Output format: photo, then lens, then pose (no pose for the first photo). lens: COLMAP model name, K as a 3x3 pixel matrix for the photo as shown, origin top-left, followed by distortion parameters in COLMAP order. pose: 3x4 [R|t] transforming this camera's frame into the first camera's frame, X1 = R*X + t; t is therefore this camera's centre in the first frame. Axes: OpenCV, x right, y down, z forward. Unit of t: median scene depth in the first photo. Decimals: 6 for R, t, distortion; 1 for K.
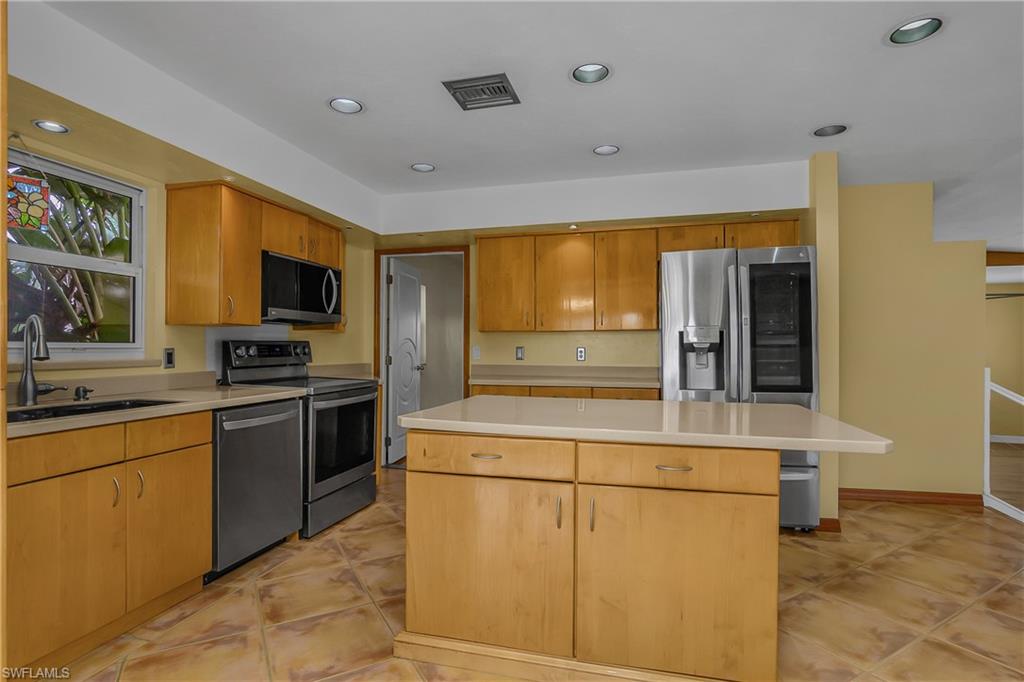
lens RADIAL K [[516.3, 0, 508.6], [0, 516.3, 342.4], [0, 0, 1]] dist [-0.017585, 0.004322]
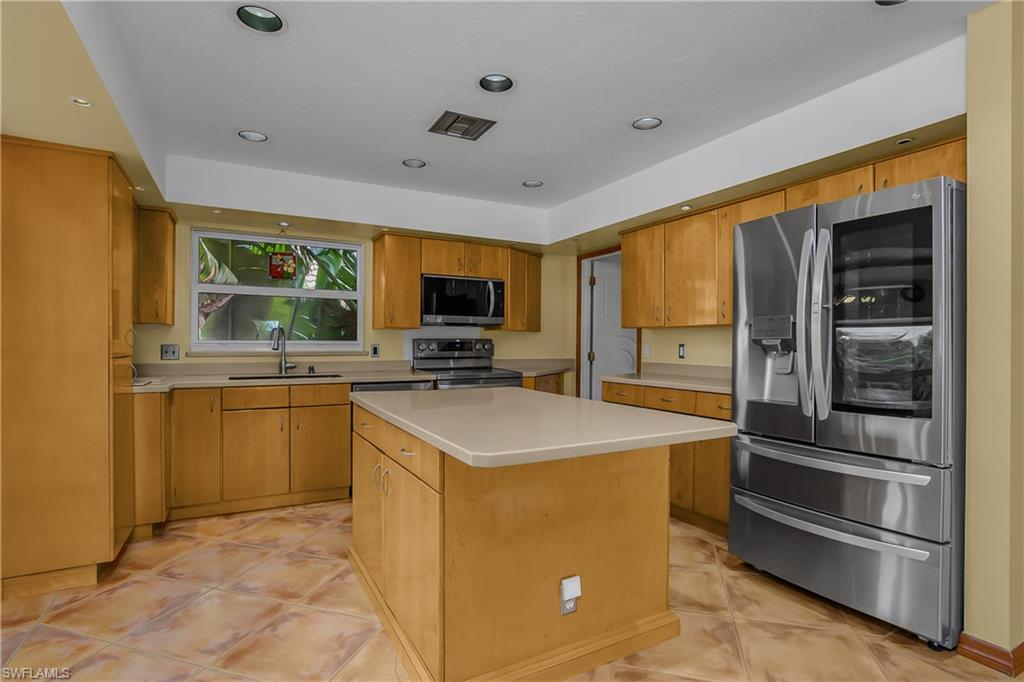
lens RADIAL K [[516.3, 0, 502.2], [0, 516.3, 339.6], [0, 0, 1]] dist [-0.017585, 0.004322]
pose [[0.675822, -0.003969, -0.737054, 0.679144], [0.002974, 0.999992, -0.002658, 0.002668], [0.737059, -0.000396, 0.675828, 0.210981]]
